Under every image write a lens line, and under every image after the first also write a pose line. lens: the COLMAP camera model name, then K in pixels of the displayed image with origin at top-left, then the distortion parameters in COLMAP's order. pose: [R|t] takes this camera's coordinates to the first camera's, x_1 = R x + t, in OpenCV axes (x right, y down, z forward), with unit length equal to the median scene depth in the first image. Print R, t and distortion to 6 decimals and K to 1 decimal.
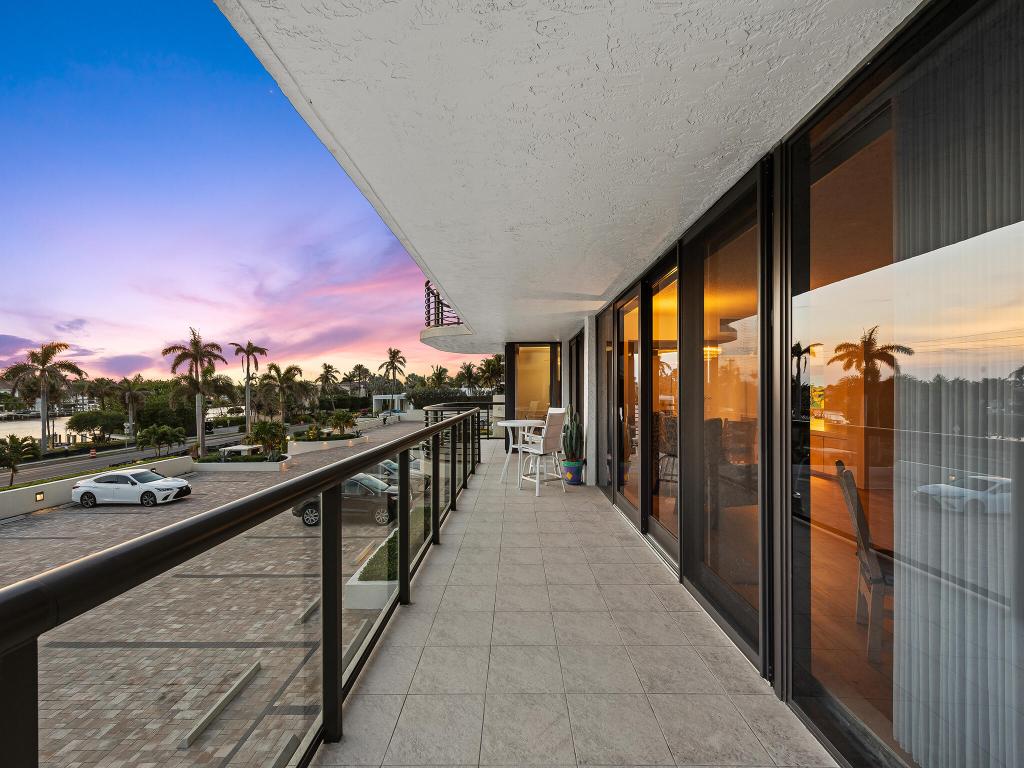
lens RADIAL K [[444.2, 0, 511.4], [0, 444.2, 390.2], [0, 0, 1]] dist [-0.000001, 0.000135]
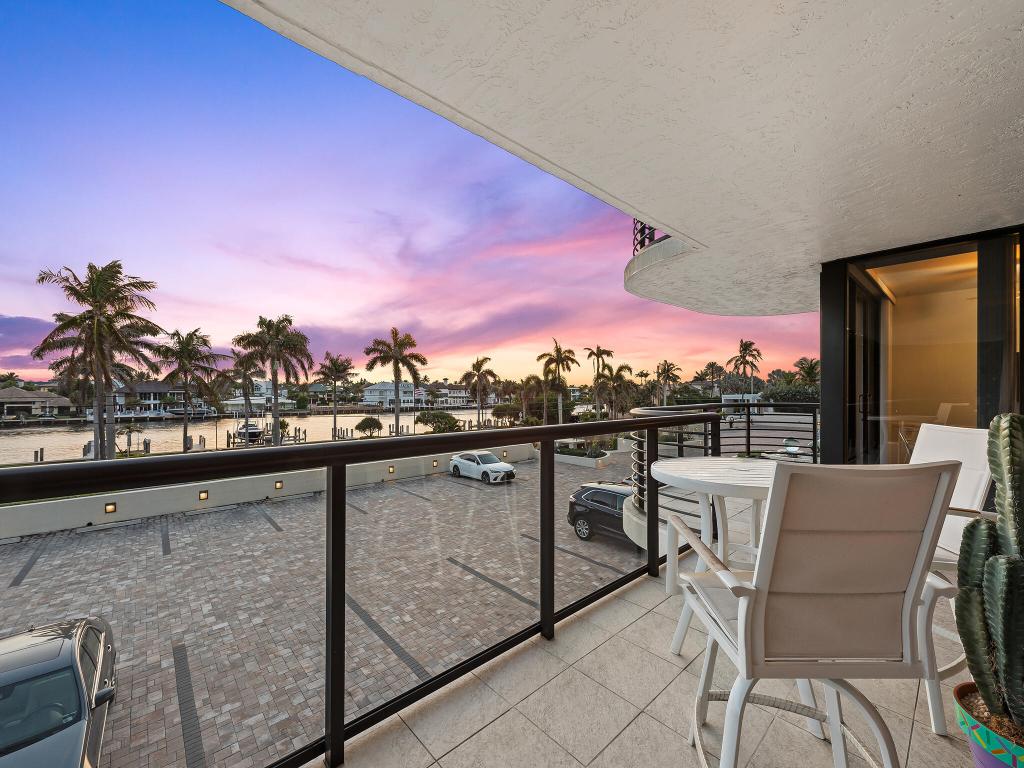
lens RADIAL K [[402.8, 0, 513.6], [0, 402.8, 387.9], [0, 0, 1]] dist [0.009074, -0.000112]
pose [[0.661682, -0.005097, -0.749767, 0.041968], [0.000173, 0.999978, -0.006645, 0.005584], [0.749785, 0.004268, 0.661668, 0.240412]]
